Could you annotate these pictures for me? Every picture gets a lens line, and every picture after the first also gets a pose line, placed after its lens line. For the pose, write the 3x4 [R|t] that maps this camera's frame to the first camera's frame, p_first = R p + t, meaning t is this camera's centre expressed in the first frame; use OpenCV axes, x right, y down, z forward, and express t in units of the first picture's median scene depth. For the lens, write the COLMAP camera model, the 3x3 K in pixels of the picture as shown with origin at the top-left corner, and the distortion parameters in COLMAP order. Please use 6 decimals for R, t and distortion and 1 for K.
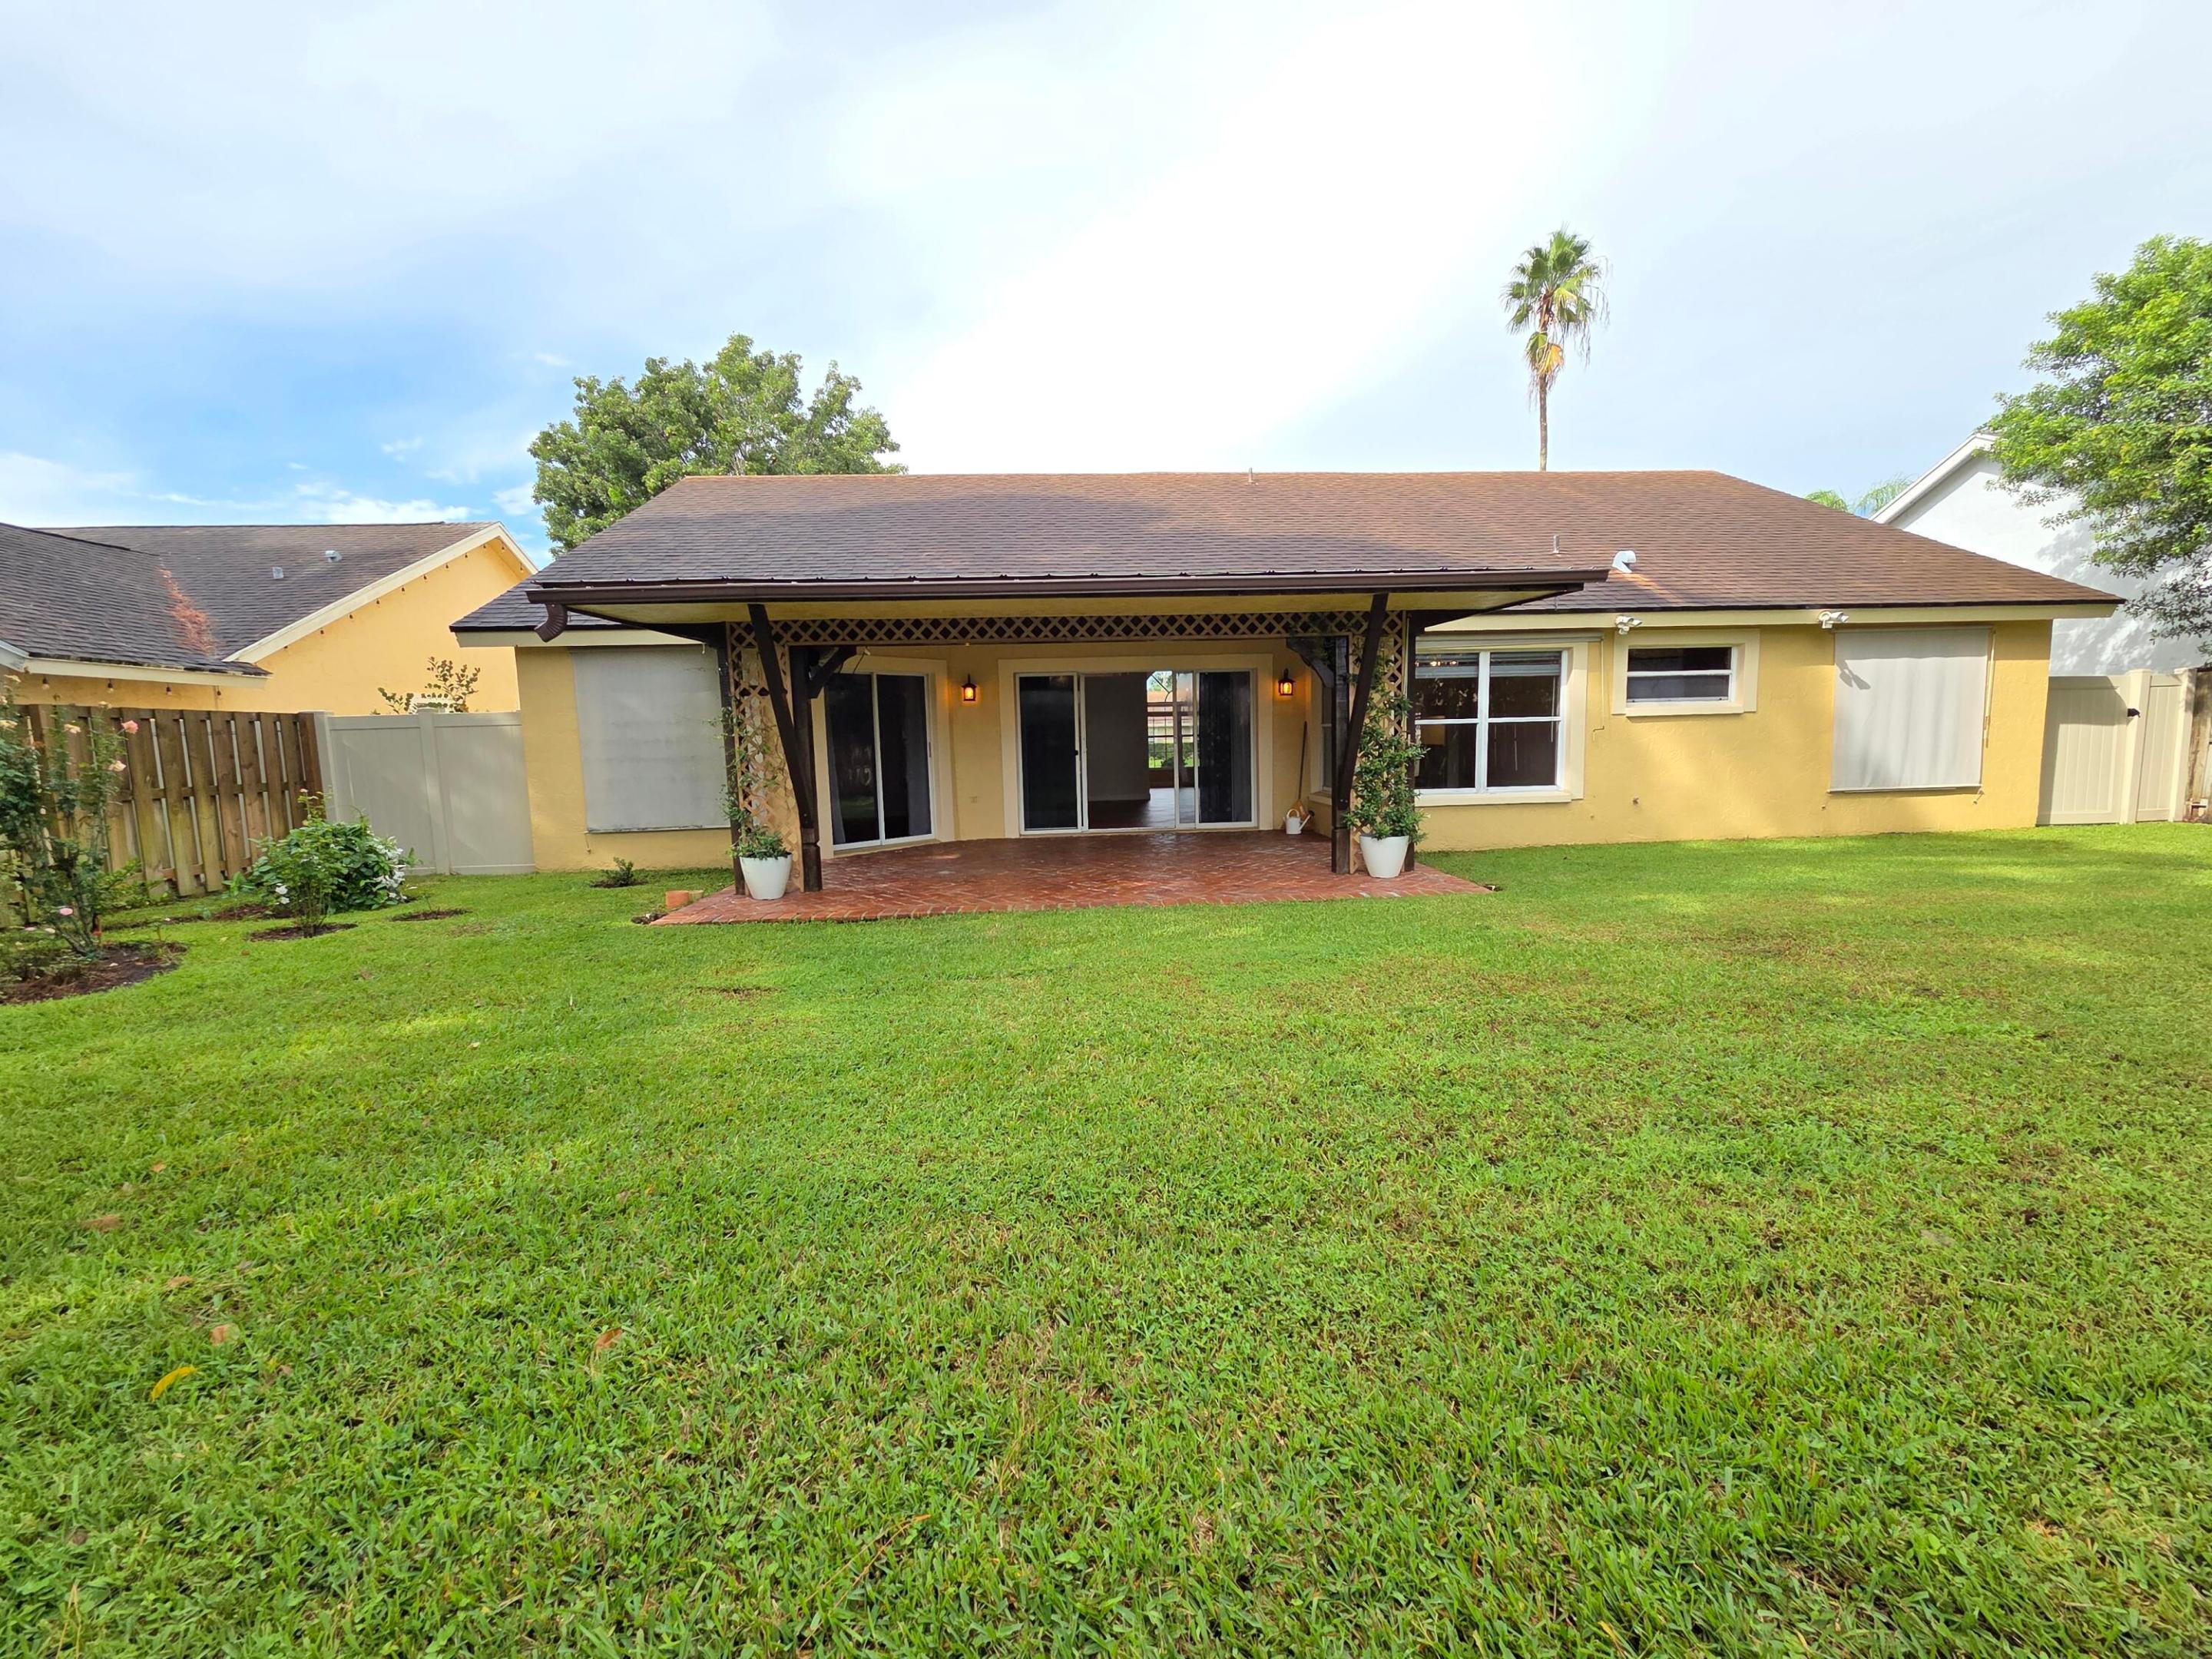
lens RADIAL K [[902.4, 0, 1109.3], [0, 902.4, 842.4], [0, 0, 1]] dist [-0.000160, 0.001262]
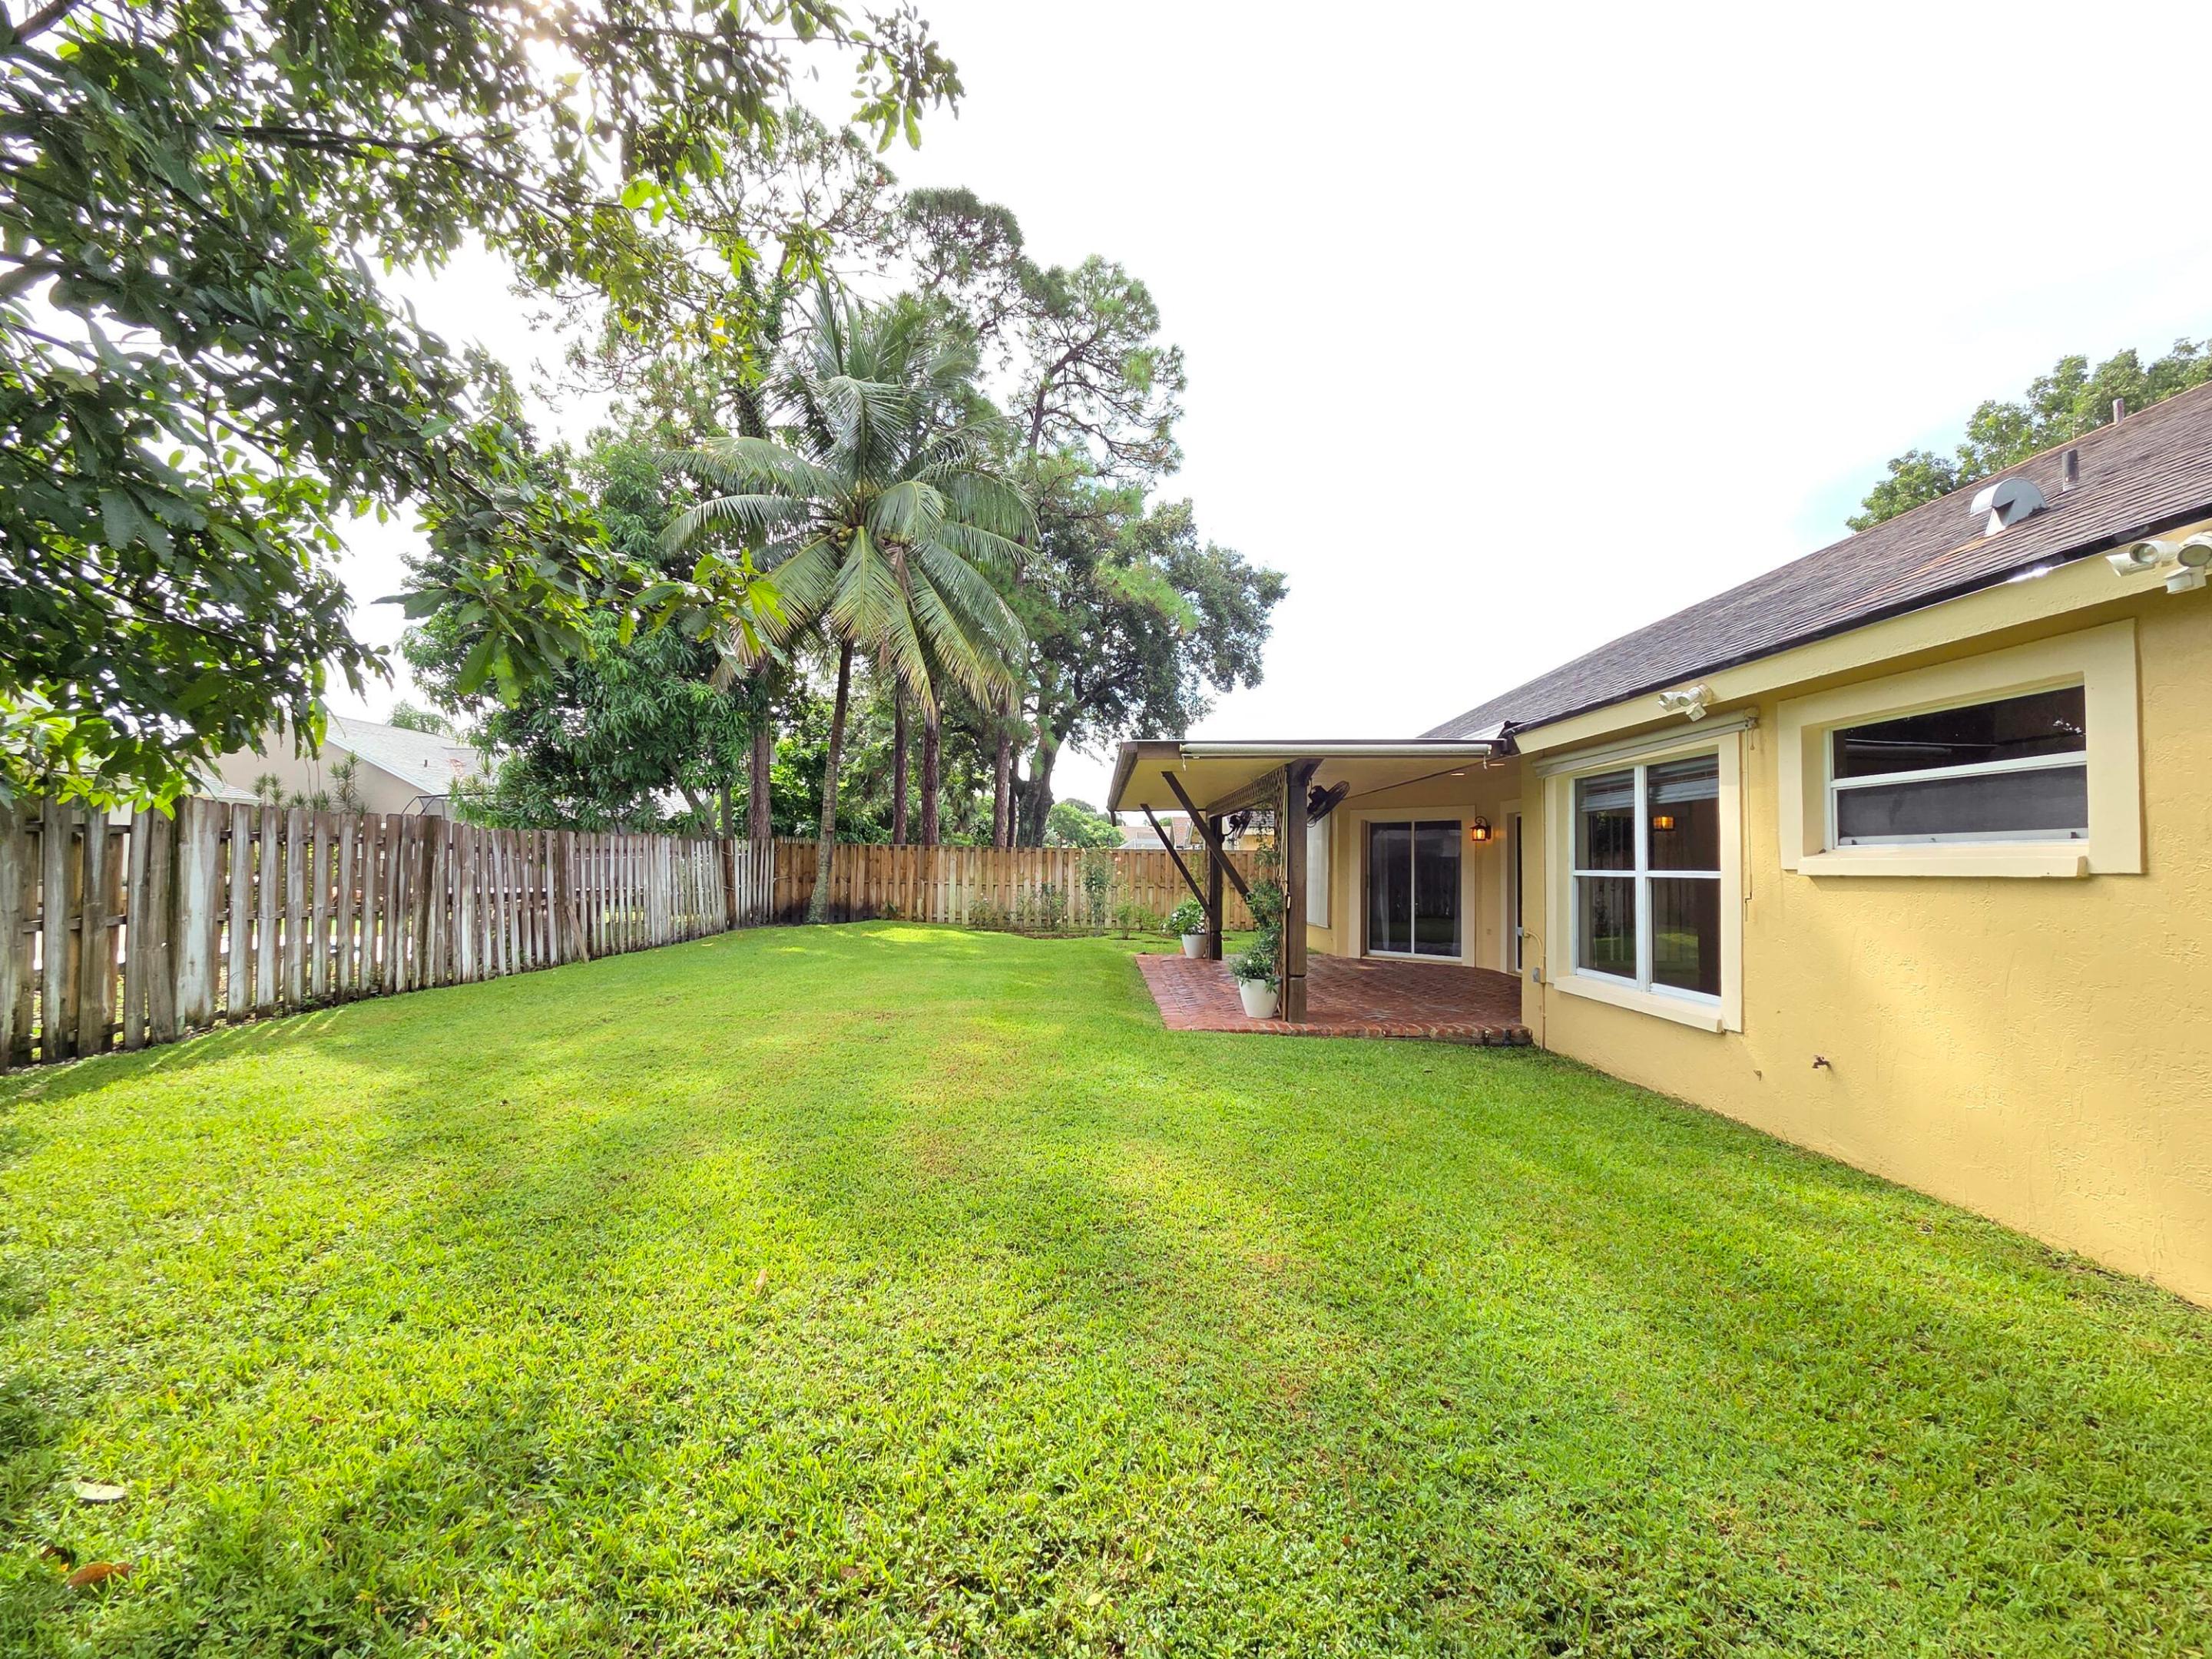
lens RADIAL K [[902.4, 0, 1105.2], [0, 902.4, 843.2], [0, 0, 1]] dist [-0.000160, 0.001262]
pose [[-0.059411, -0.000783, -0.998233, 1.058994], [-0.119810, 0.992777, 0.006352, -0.115710], [0.991018, 0.119976, -0.059075, 0.665892]]
